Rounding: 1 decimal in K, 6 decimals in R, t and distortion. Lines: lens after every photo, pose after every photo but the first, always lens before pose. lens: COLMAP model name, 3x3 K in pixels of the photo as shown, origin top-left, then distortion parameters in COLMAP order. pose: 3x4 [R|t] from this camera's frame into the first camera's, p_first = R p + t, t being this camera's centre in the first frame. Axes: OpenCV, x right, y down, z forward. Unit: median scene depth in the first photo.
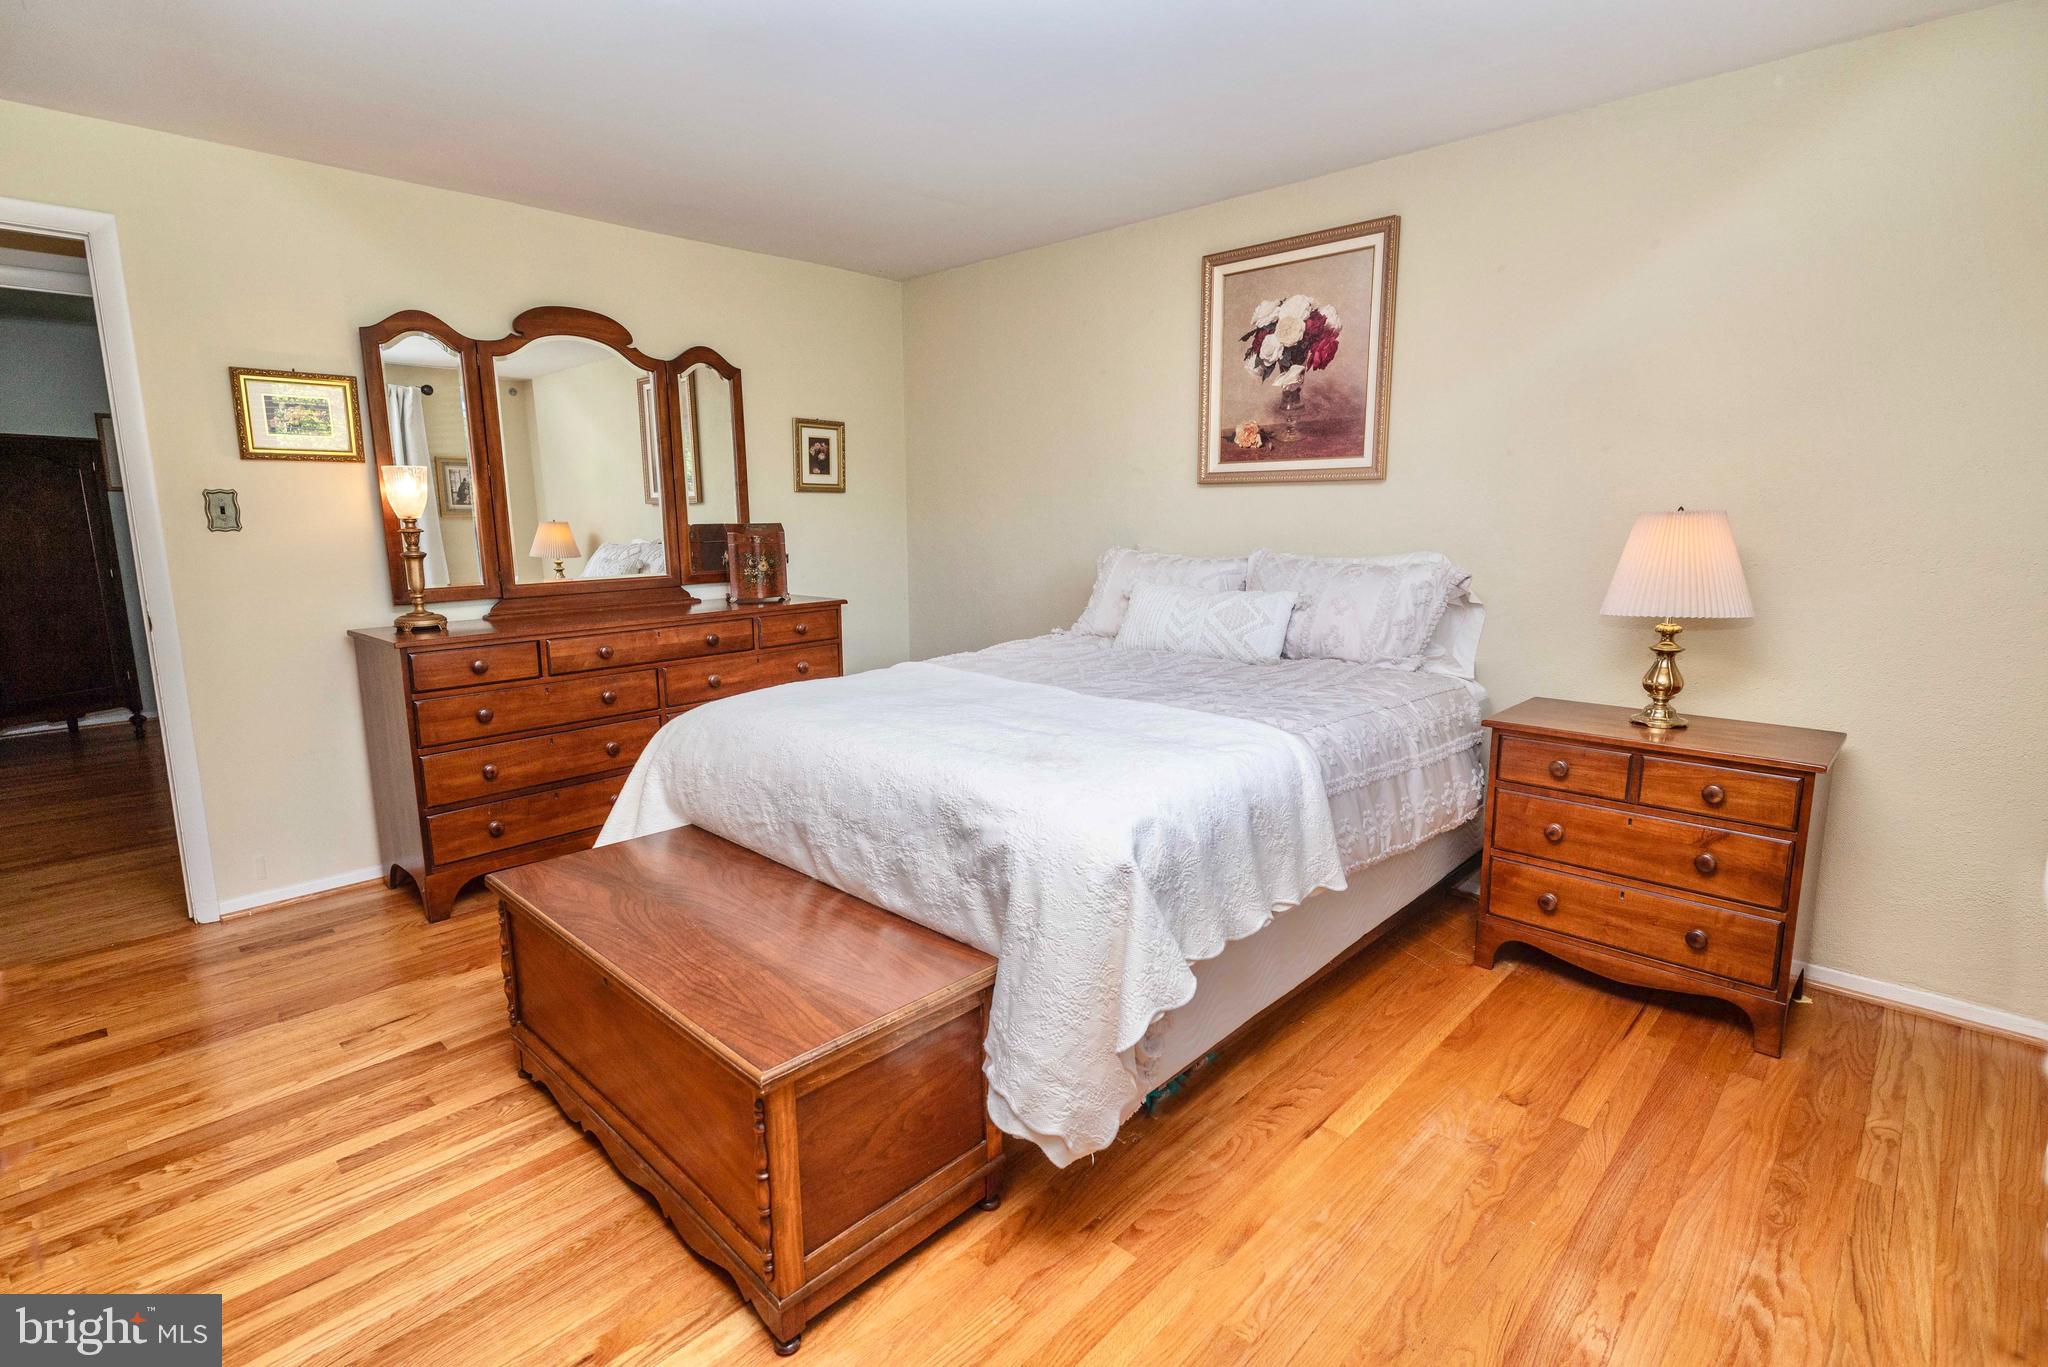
lens RADIAL K [[981.1, 0, 1025.5], [0, 981.1, 682.5], [0, 0, 1]] dist [-0.011084, 0.000445]
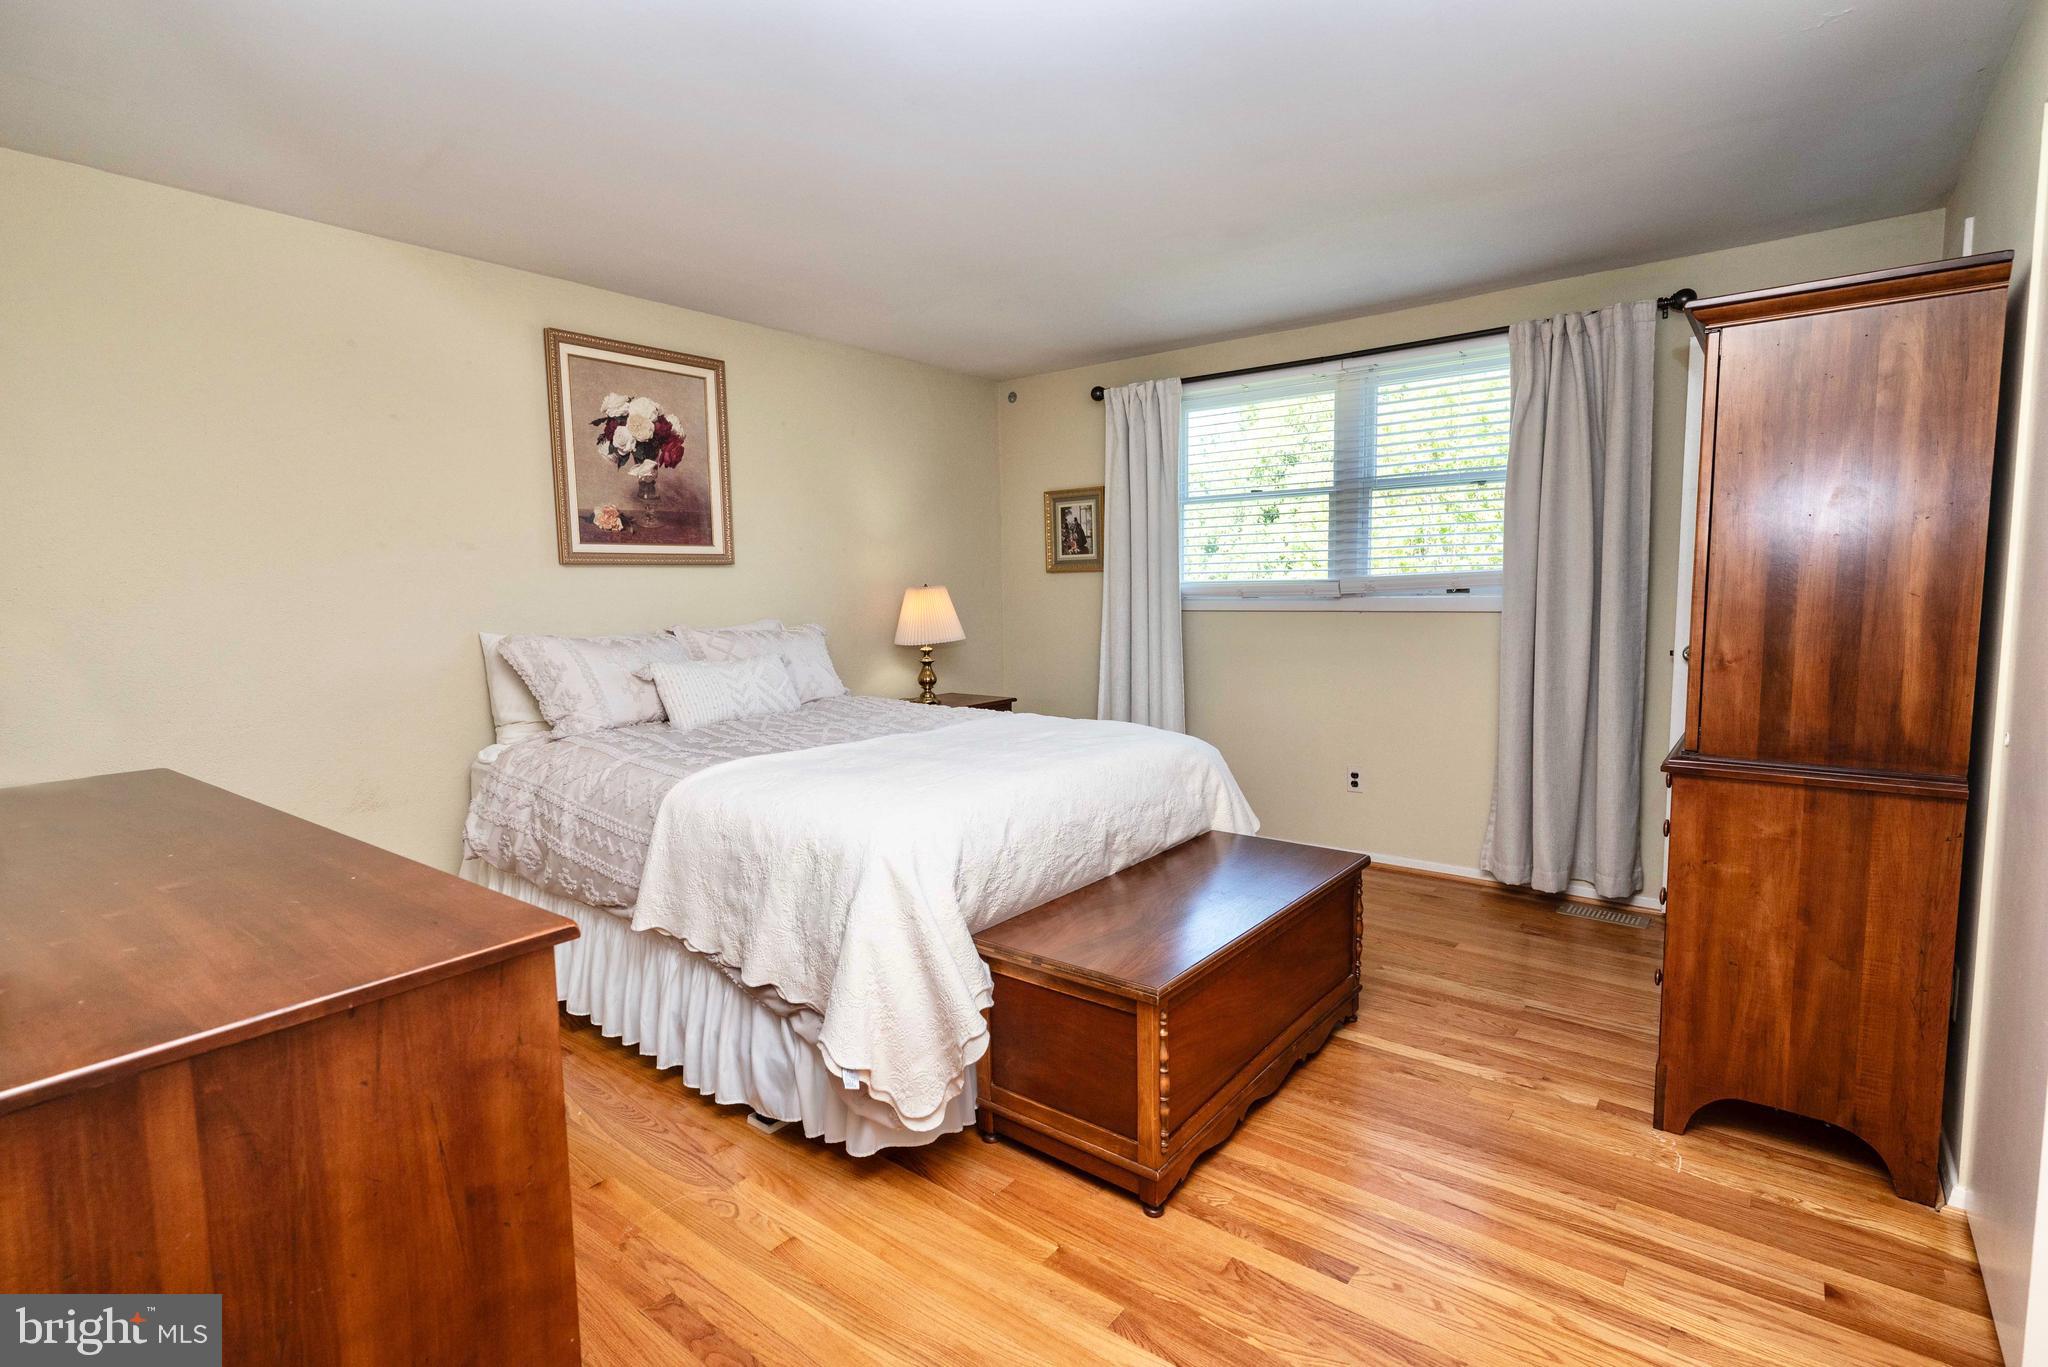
lens RADIAL K [[981.1, 0, 1024.6], [0, 981.1, 677.7], [0, 0, 1]] dist [-0.011084, 0.000445]
pose [[-0.094591, -0.089508, 0.991484, -0.872157], [0.188669, 0.976289, 0.106136, -0.120781], [-0.977475, 0.197102, -0.075461, 0.713358]]
